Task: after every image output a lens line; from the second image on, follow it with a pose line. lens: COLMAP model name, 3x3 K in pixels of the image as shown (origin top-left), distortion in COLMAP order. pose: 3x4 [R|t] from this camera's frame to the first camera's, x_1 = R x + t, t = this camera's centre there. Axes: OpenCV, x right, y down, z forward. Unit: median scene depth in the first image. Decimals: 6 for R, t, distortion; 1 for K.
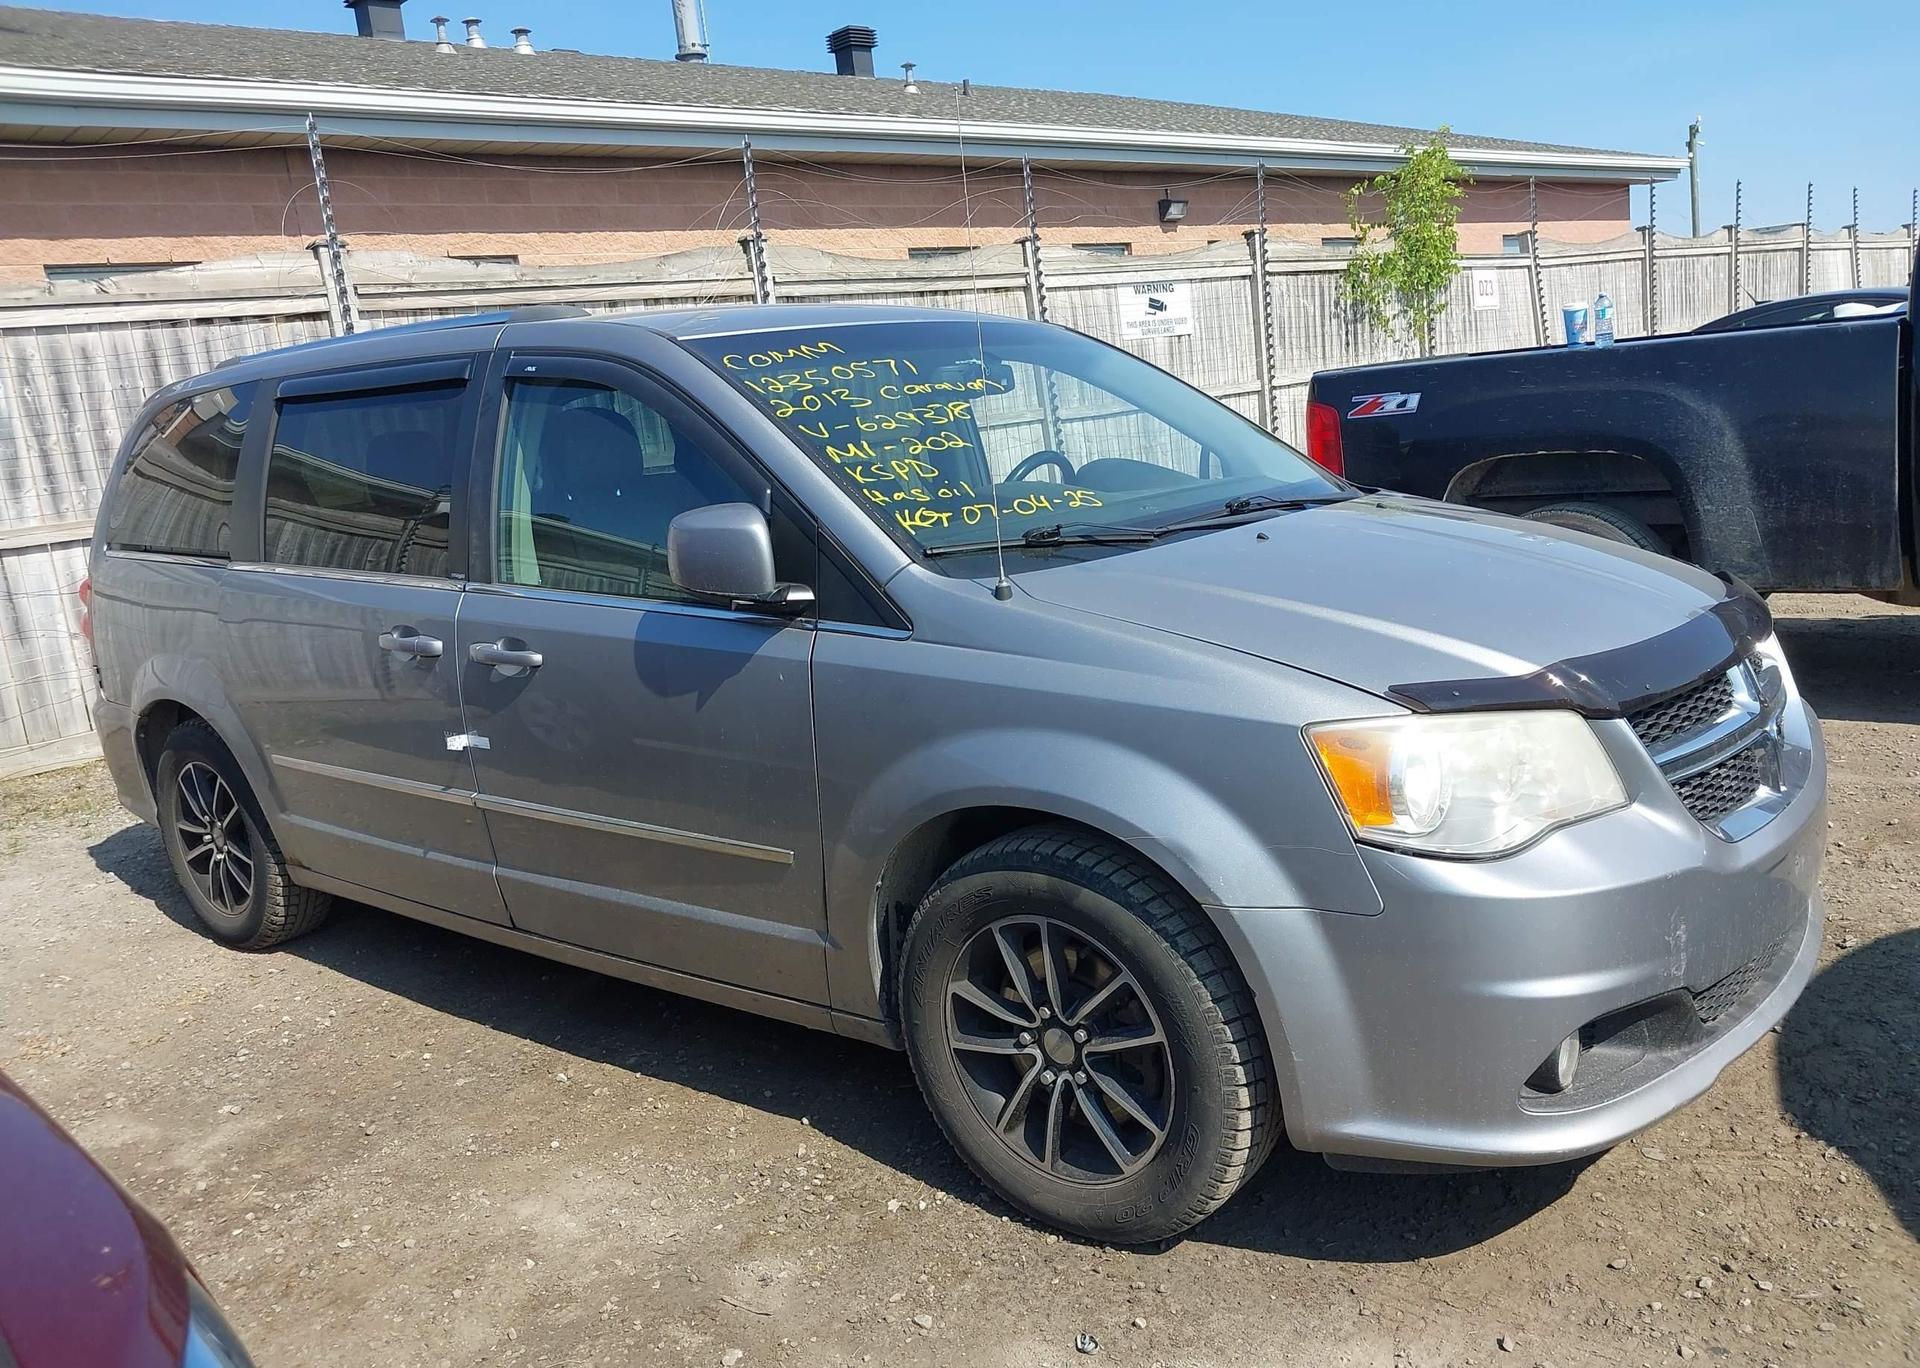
lens RADIAL K [[1376.5, 0, 918.0], [0, 1376.5, 707.5], [0, 0, 1]] dist [0.028790, -0.024959]
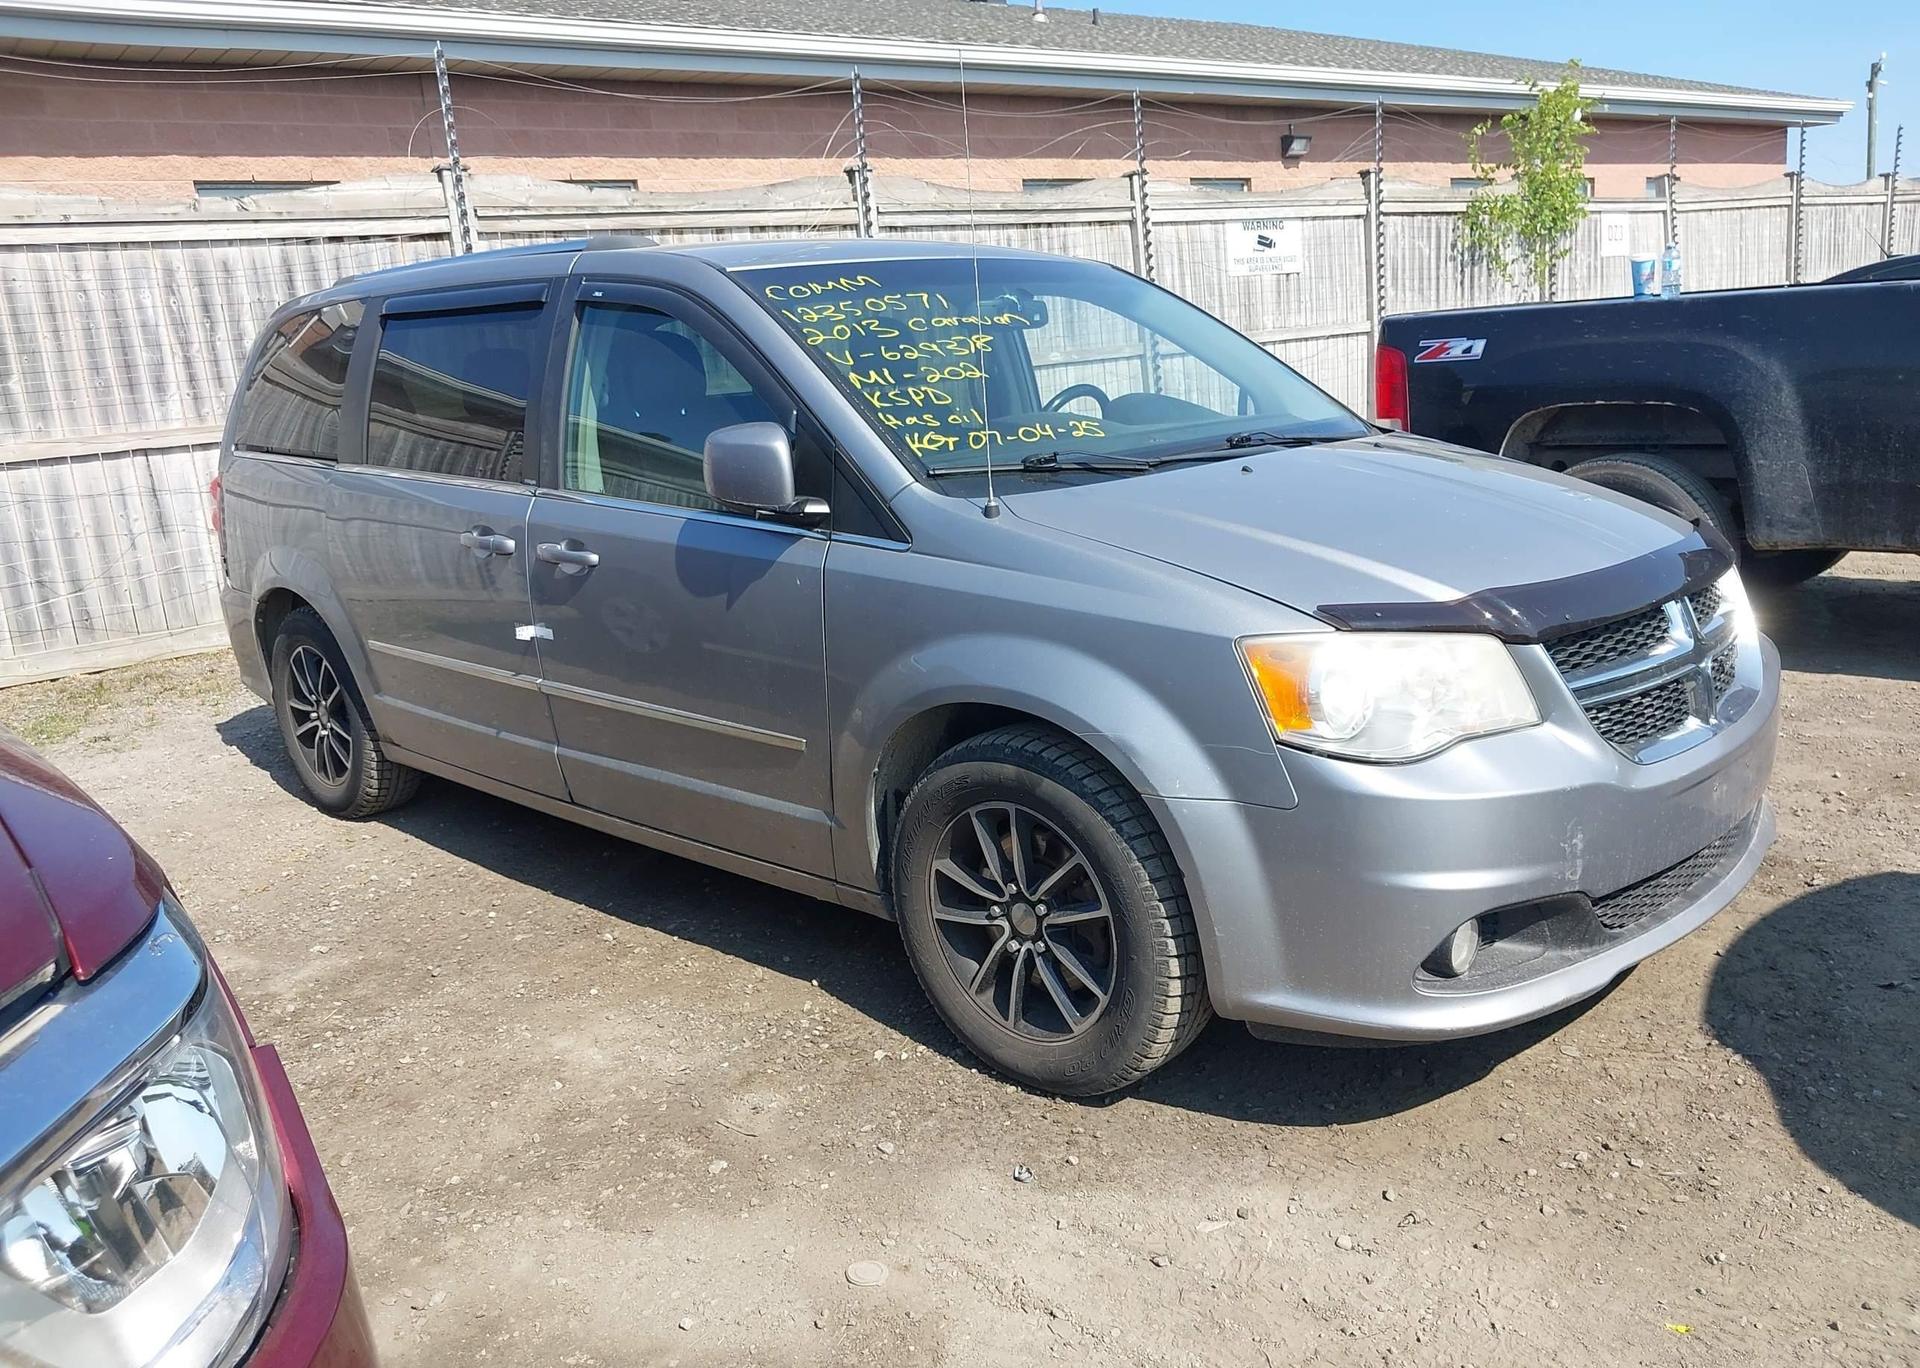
lens RADIAL K [[1376.5, 0, 934.9], [0, 1376.5, 693.7], [0, 0, 1]] dist [0.028790, -0.024959]
pose [[0.996446, 0.046510, -0.070231, 0.069835], [-0.043843, 0.998275, 0.039048, 0.015445], [0.071926, -0.035830, 0.996766, -0.077705]]
